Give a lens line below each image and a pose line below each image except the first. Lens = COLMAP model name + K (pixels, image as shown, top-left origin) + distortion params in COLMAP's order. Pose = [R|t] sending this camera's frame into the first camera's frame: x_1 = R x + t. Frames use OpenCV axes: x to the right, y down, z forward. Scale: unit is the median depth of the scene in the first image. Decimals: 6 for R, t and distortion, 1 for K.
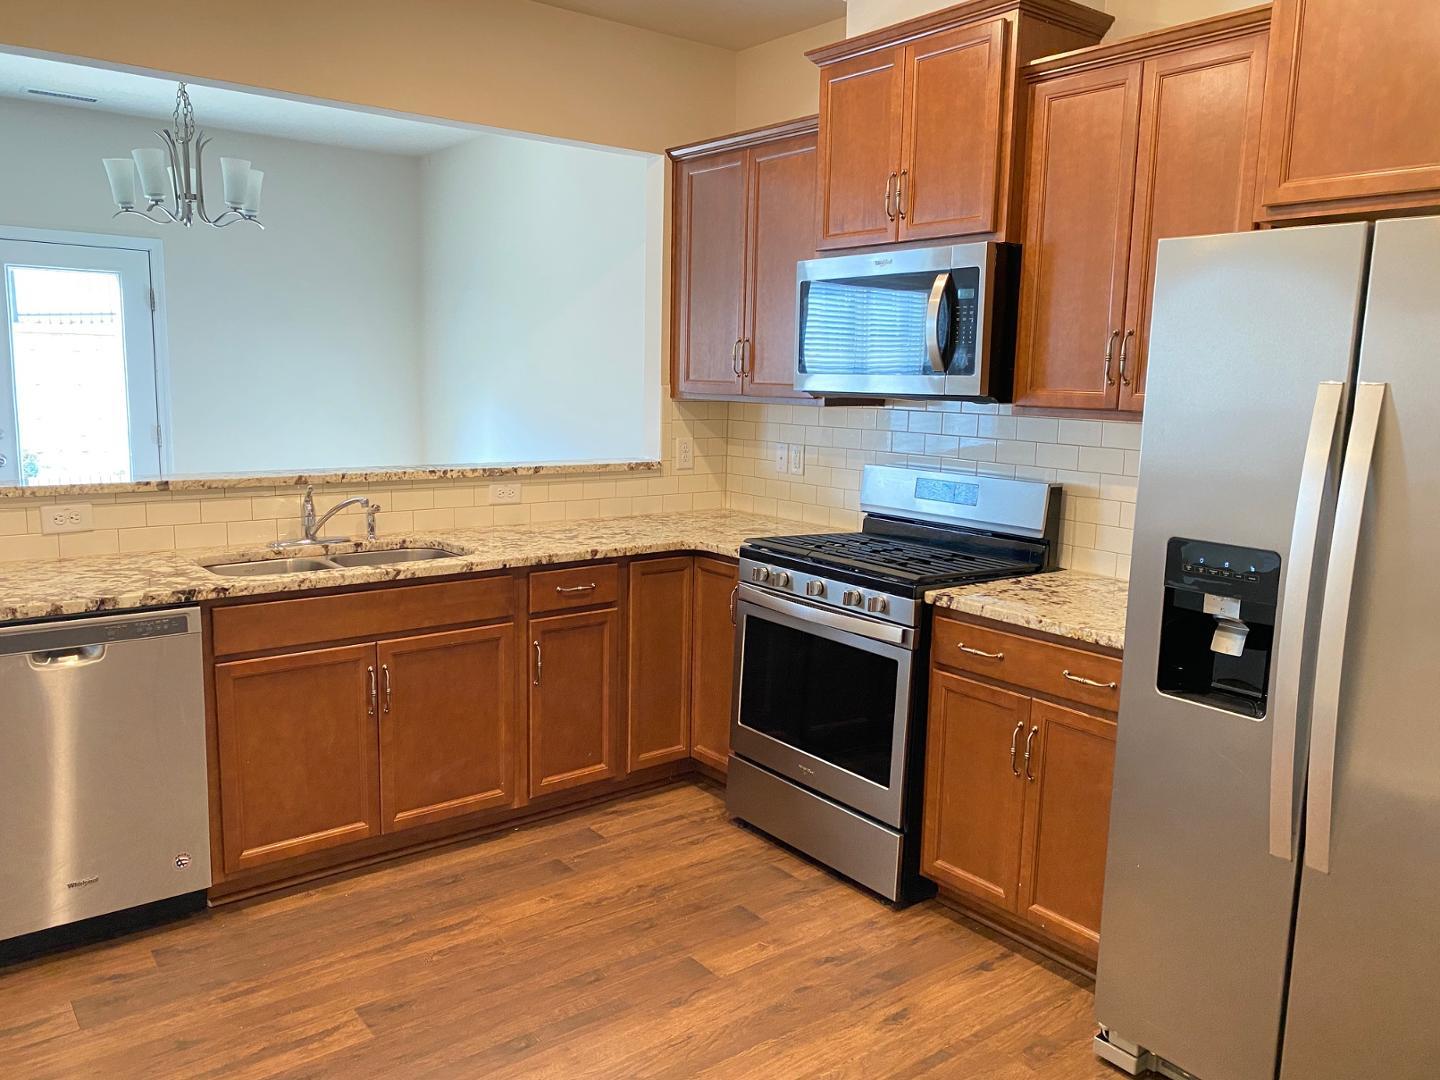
lens RADIAL K [[1087.9, 0, 721.4], [0, 1087.9, 529.4], [0, 0, 1]] dist [0.000594, -0.000200]
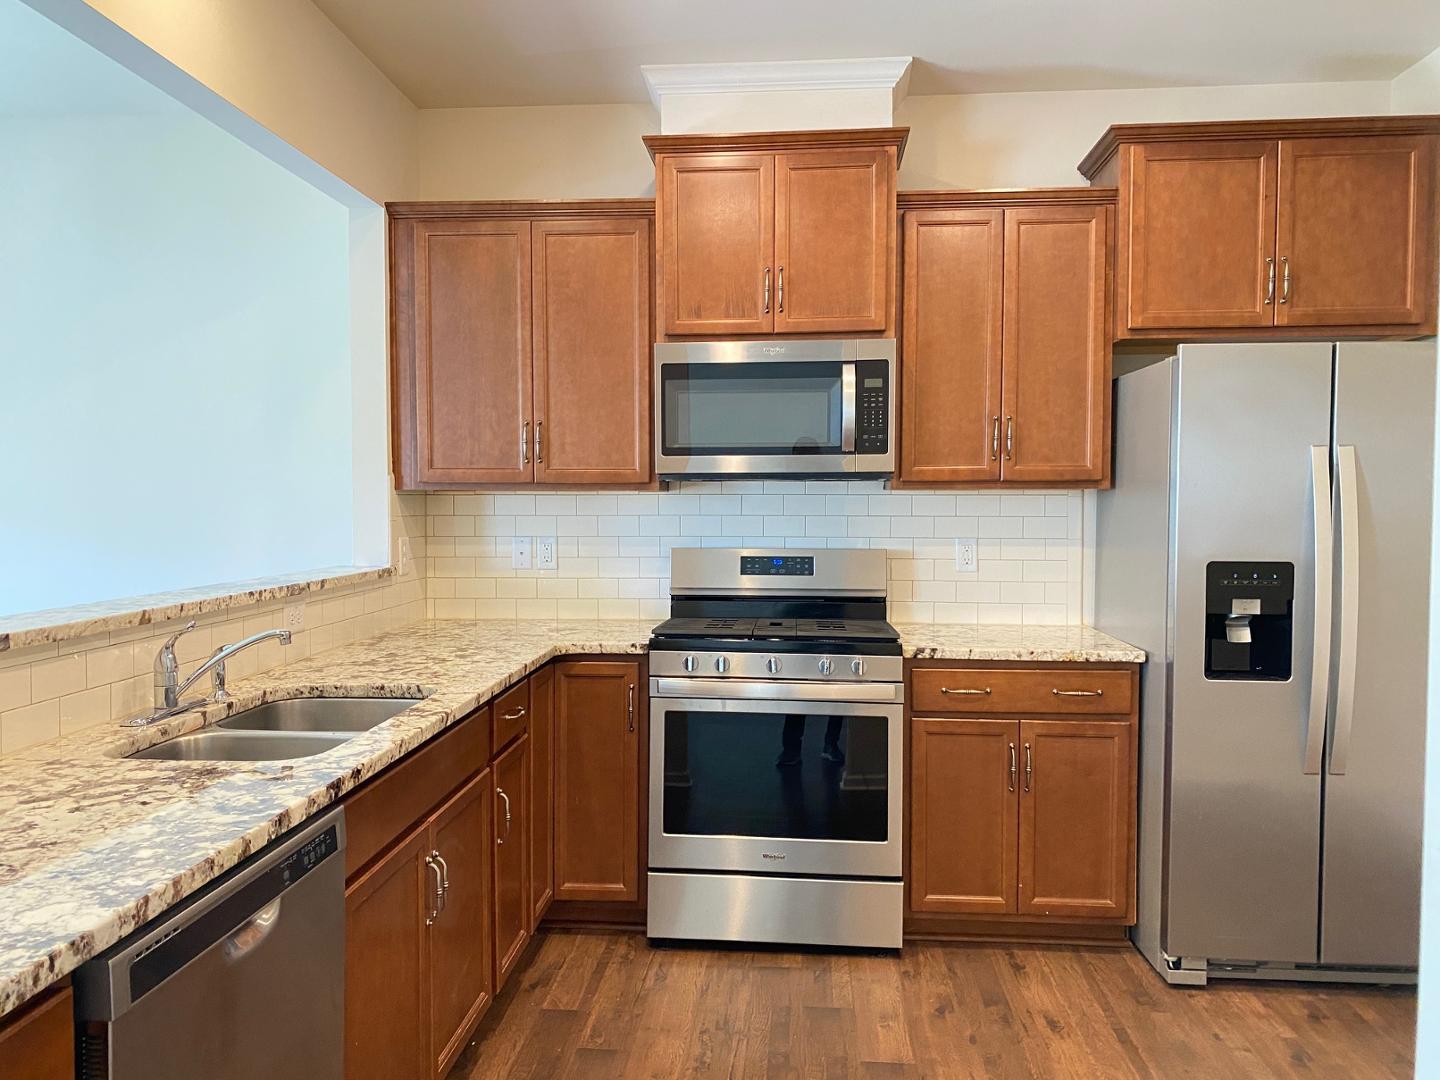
lens RADIAL K [[1131.6, 0, 631.7], [0, 1131.6, 539.2], [0, 0, 1]] dist [0.014970, -0.000894]
pose [[0.684041, -0.048123, 0.727854, -0.809288], [0.120026, 0.991646, -0.047237, -0.029854], [-0.719501, 0.119674, 0.684103, 0.395817]]
